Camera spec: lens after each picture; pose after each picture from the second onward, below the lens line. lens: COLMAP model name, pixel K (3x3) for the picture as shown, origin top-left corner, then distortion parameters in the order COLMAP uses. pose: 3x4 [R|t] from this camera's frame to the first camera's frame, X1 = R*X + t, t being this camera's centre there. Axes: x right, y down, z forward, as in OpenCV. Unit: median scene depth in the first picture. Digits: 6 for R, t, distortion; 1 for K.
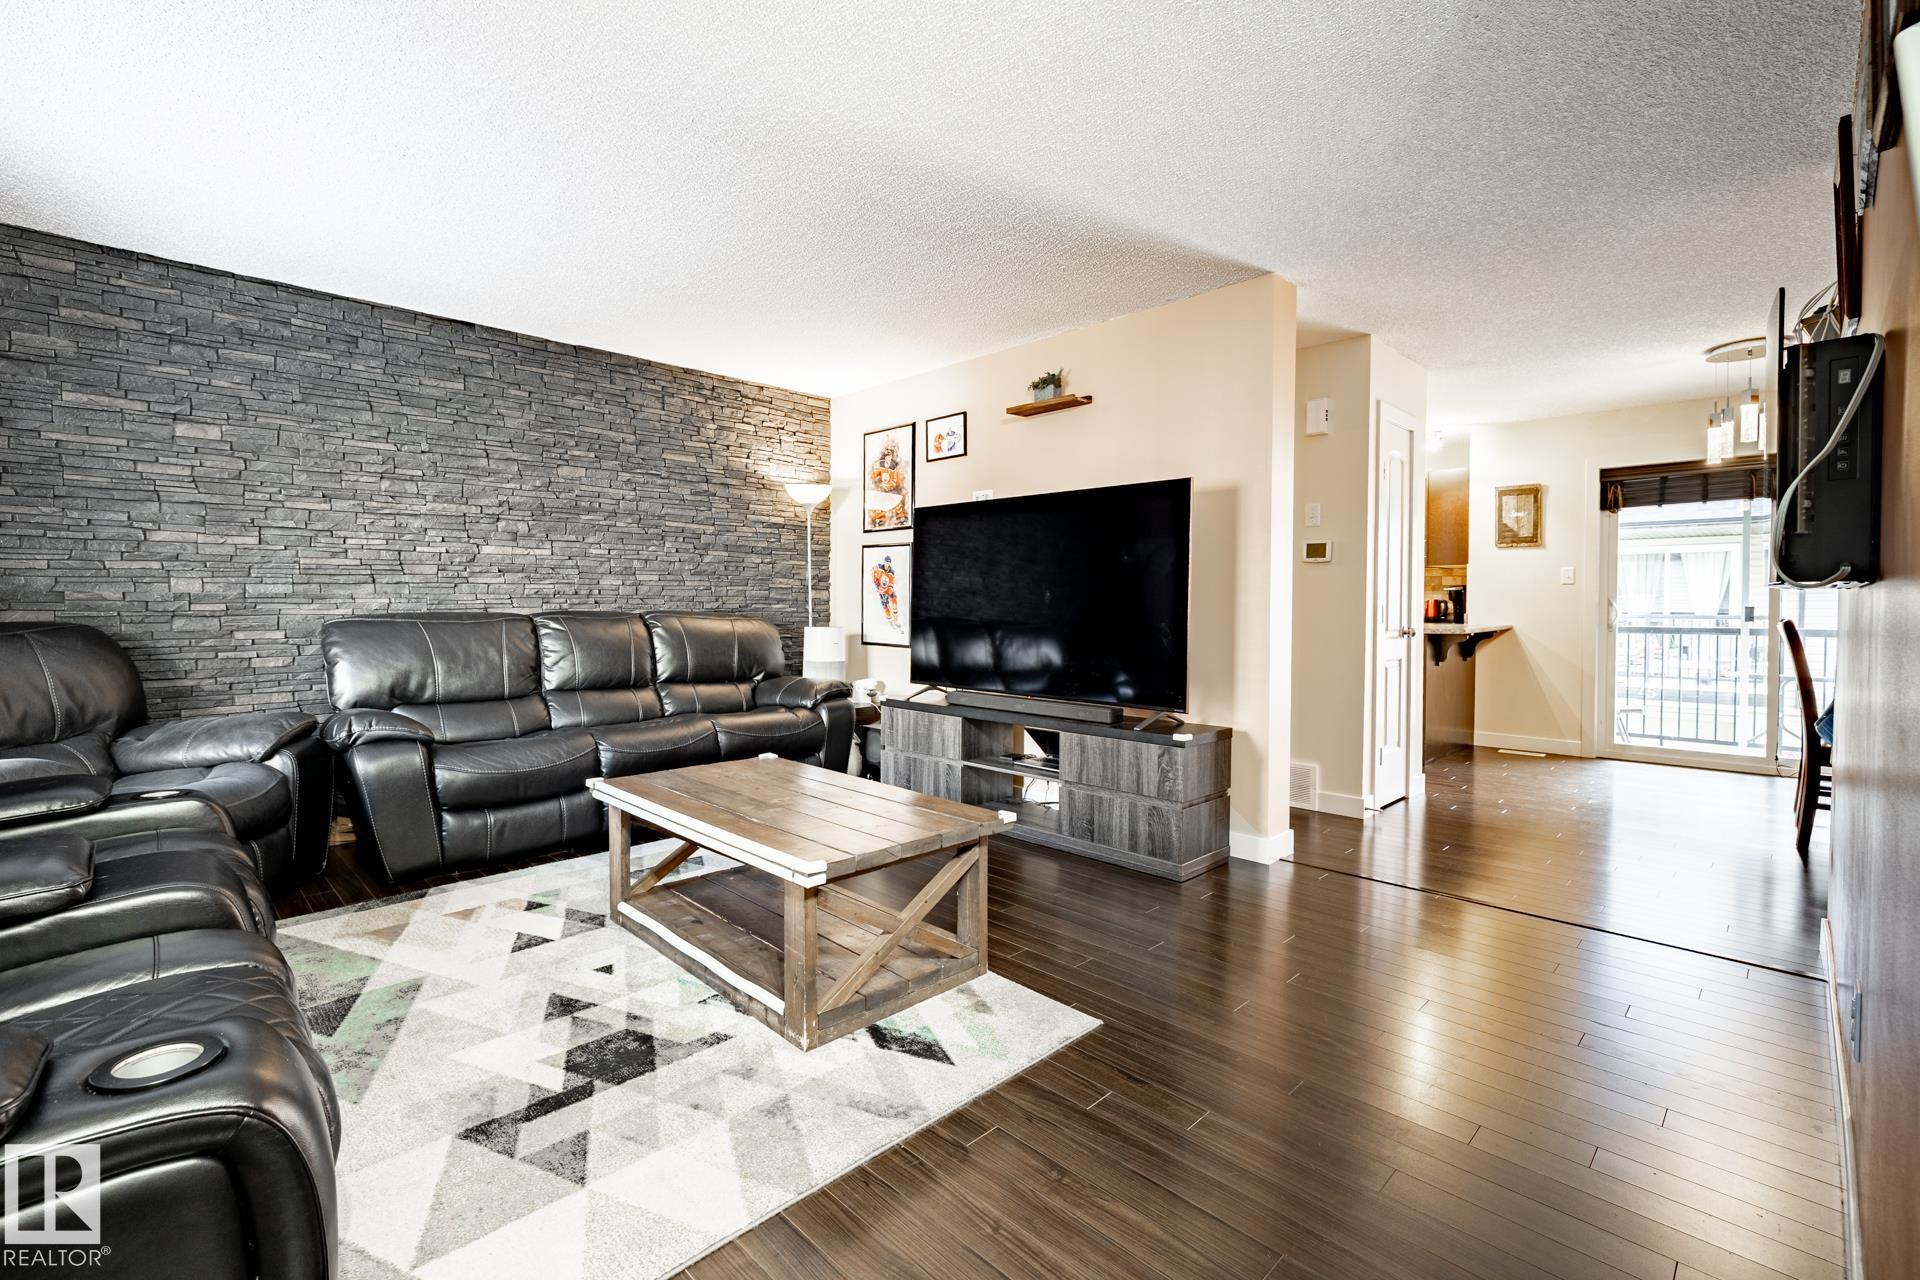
lens RADIAL K [[825.8, 0, 955.2], [0, 825.8, 597.2], [0, 0, 1]] dist [-0.000772, -0.000106]
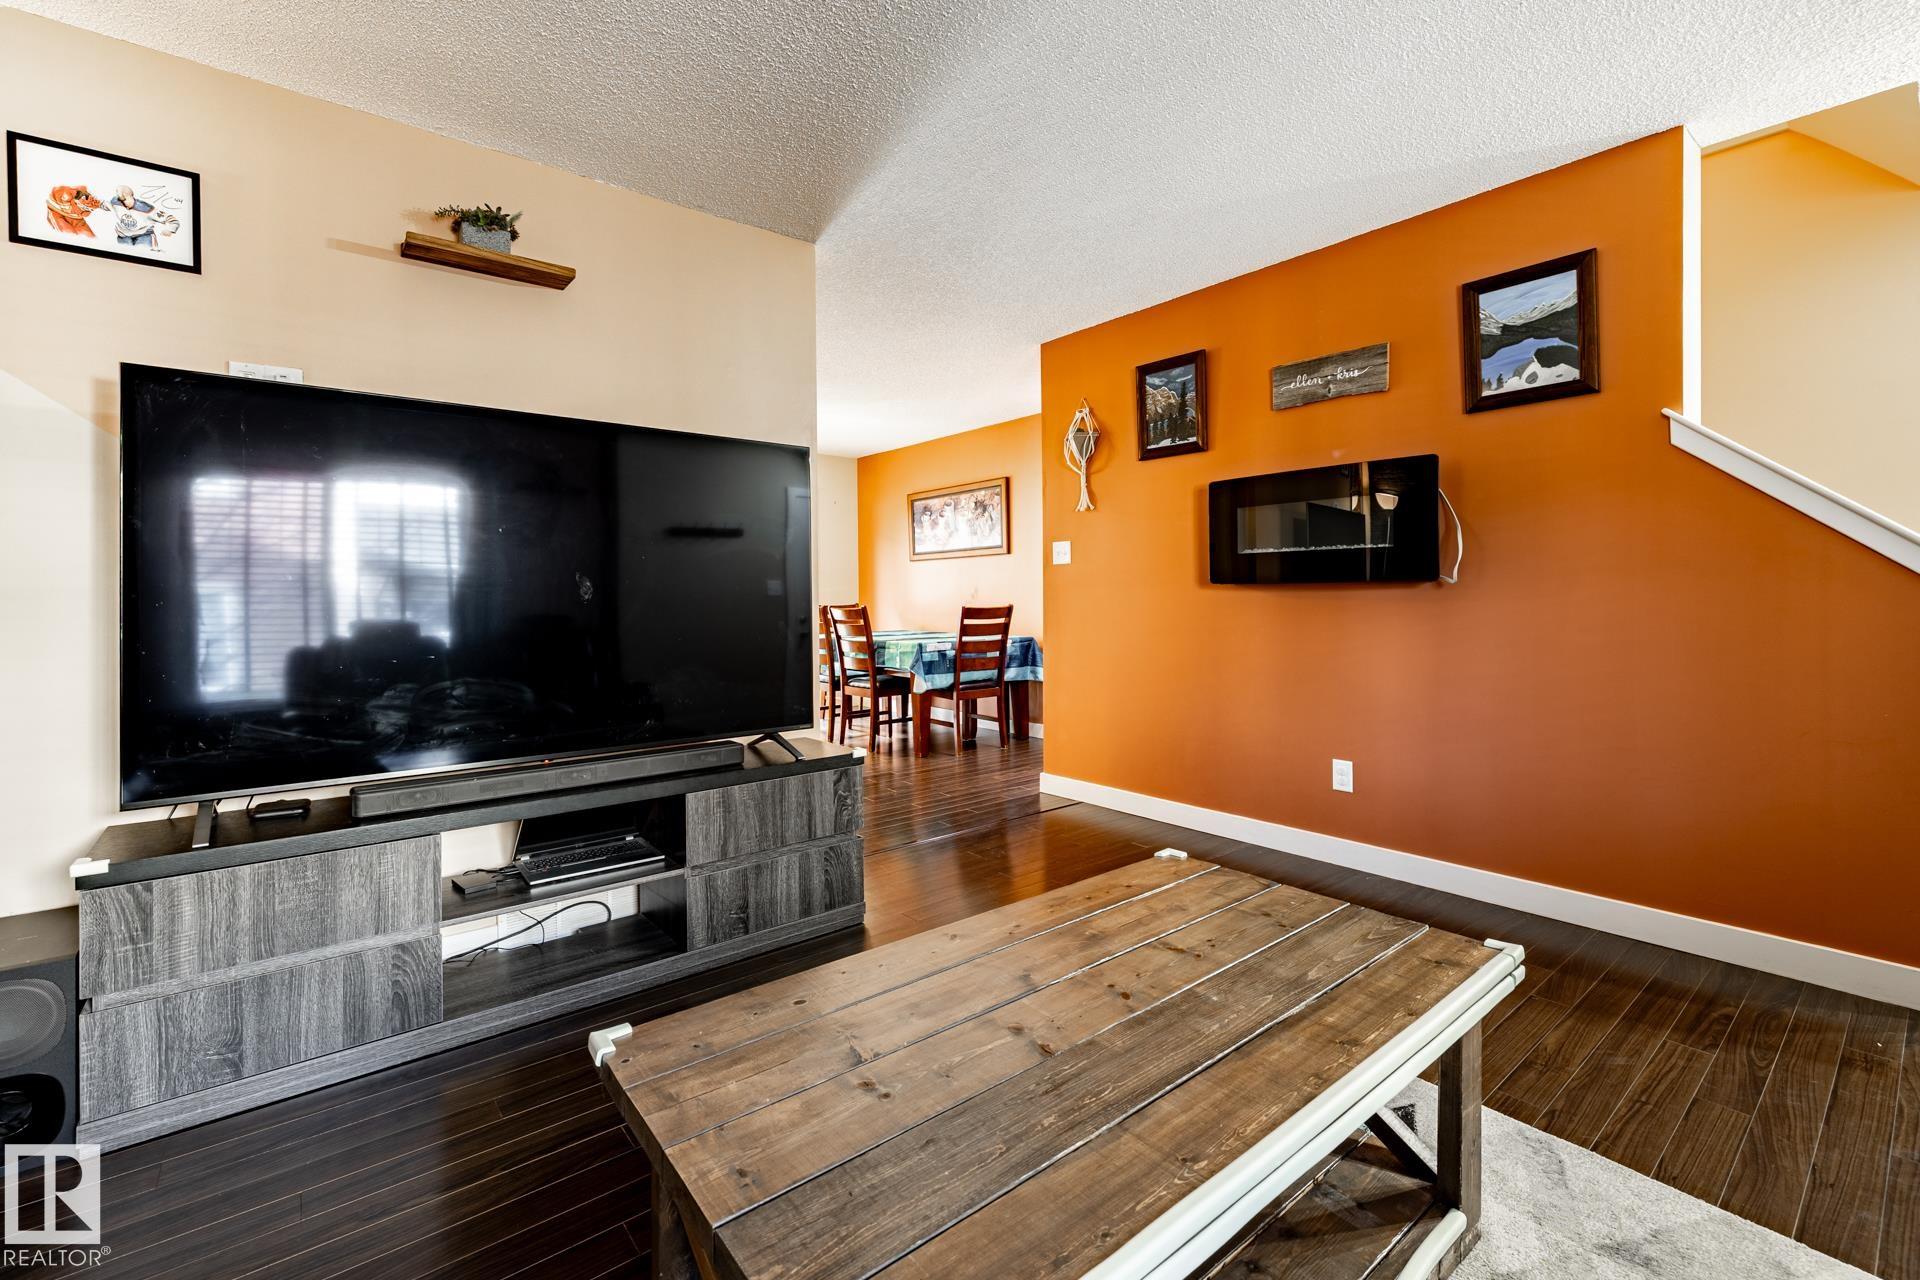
lens RADIAL K [[825.8, 0, 955.2], [0, 825.8, 597.2], [0, 0, 1]] dist [-0.000772, -0.000106]
pose [[0.105130, 0.004688, 0.994447, -0.519629], [0.012620, 0.999902, -0.006048, 0.014142], [-0.994378, 0.013186, 0.105061, 0.743720]]
